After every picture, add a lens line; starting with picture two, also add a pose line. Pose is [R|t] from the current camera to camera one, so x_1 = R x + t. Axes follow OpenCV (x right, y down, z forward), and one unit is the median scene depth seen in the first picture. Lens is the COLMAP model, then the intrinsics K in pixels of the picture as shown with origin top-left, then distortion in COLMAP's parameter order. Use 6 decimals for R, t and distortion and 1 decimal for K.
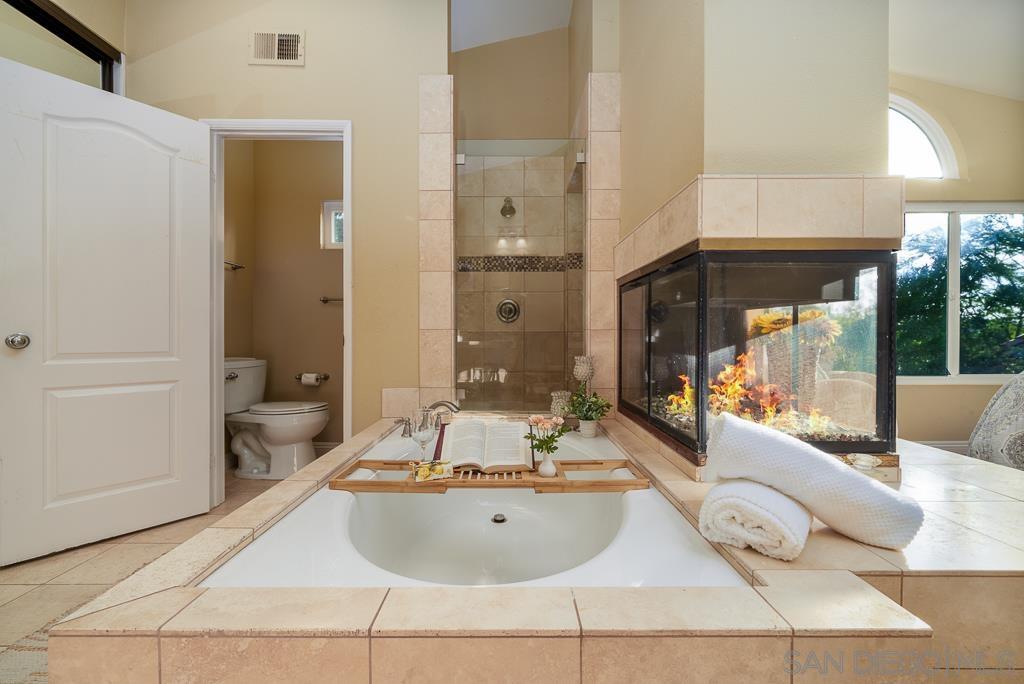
lens RADIAL K [[413.6, 0, 510.1], [0, 413.6, 340.9], [0, 0, 1]] dist [-0.001855, 0.000054]
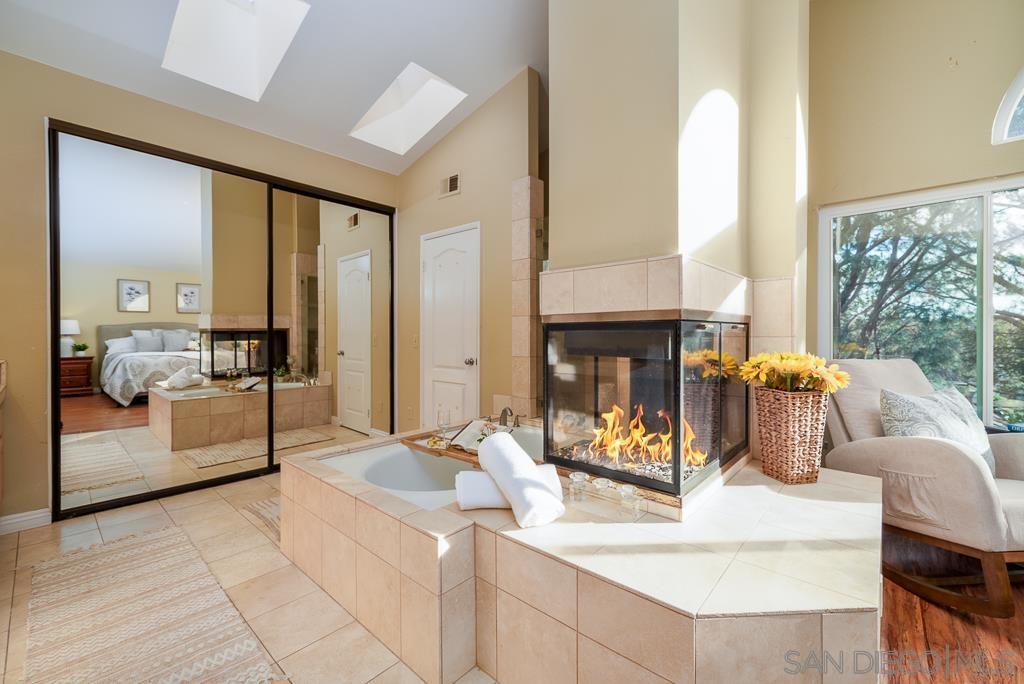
lens RADIAL K [[413.6, 0, 510.1], [0, 413.6, 339.2], [0, 0, 1]] dist [-0.001855, 0.000054]
pose [[0.754215, -0.001343, -0.656626, 0.733570], [0.000403, 0.999999, -0.001582, -0.087873], [0.656627, 0.000929, 0.754214, -0.100880]]
